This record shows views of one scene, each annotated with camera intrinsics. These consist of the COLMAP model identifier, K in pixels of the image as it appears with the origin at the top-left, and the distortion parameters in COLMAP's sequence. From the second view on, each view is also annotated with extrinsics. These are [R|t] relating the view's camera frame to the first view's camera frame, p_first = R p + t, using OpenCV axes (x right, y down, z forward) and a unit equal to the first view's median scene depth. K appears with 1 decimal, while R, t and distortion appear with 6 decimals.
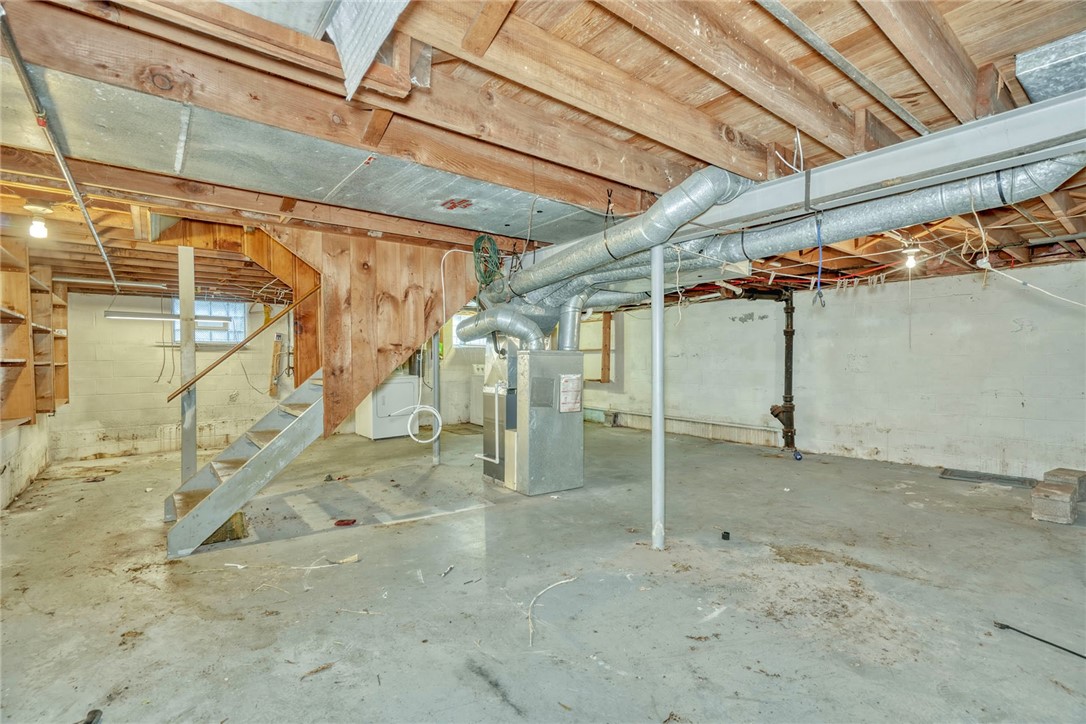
lens RADIAL K [[499.8, 0, 537.8], [0, 499.8, 365.8], [0, 0, 1]] dist [-0.002317, 0.000946]
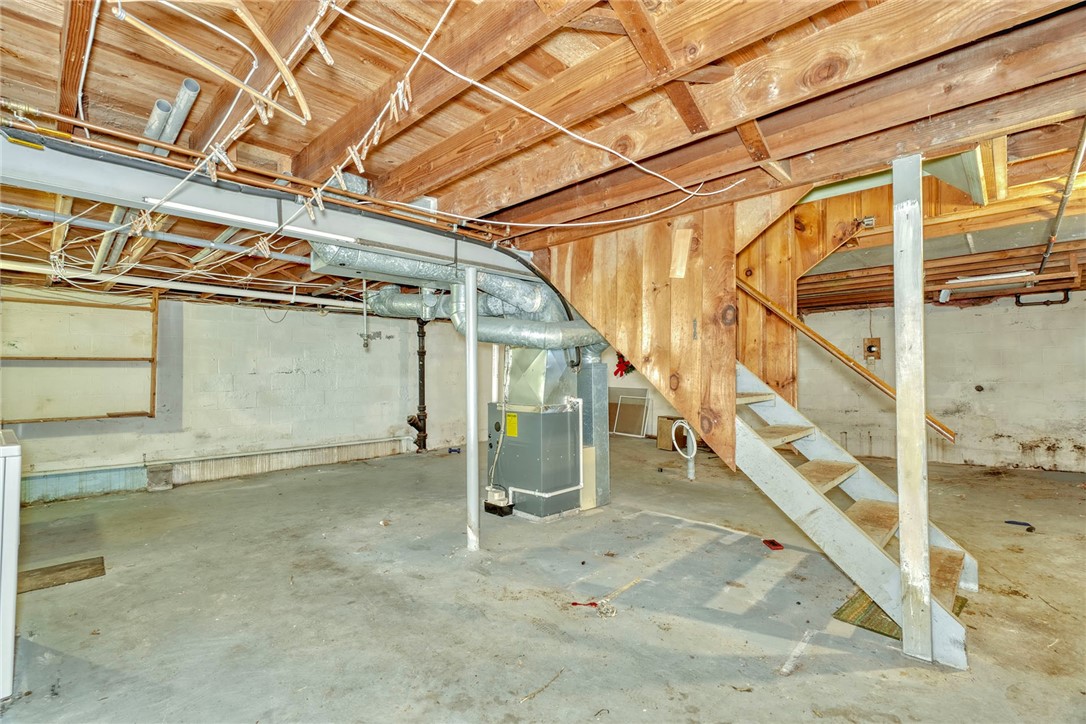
lens RADIAL K [[499.8, 0, 537.8], [0, 499.8, 365.8], [0, 0, 1]] dist [-0.002317, 0.000946]
pose [[-0.153514, 0.023127, 0.987876, -1.048376], [0.023031, 0.999538, -0.019821, -0.008549], [-0.987878, 0.019708, -0.153976, 1.323462]]
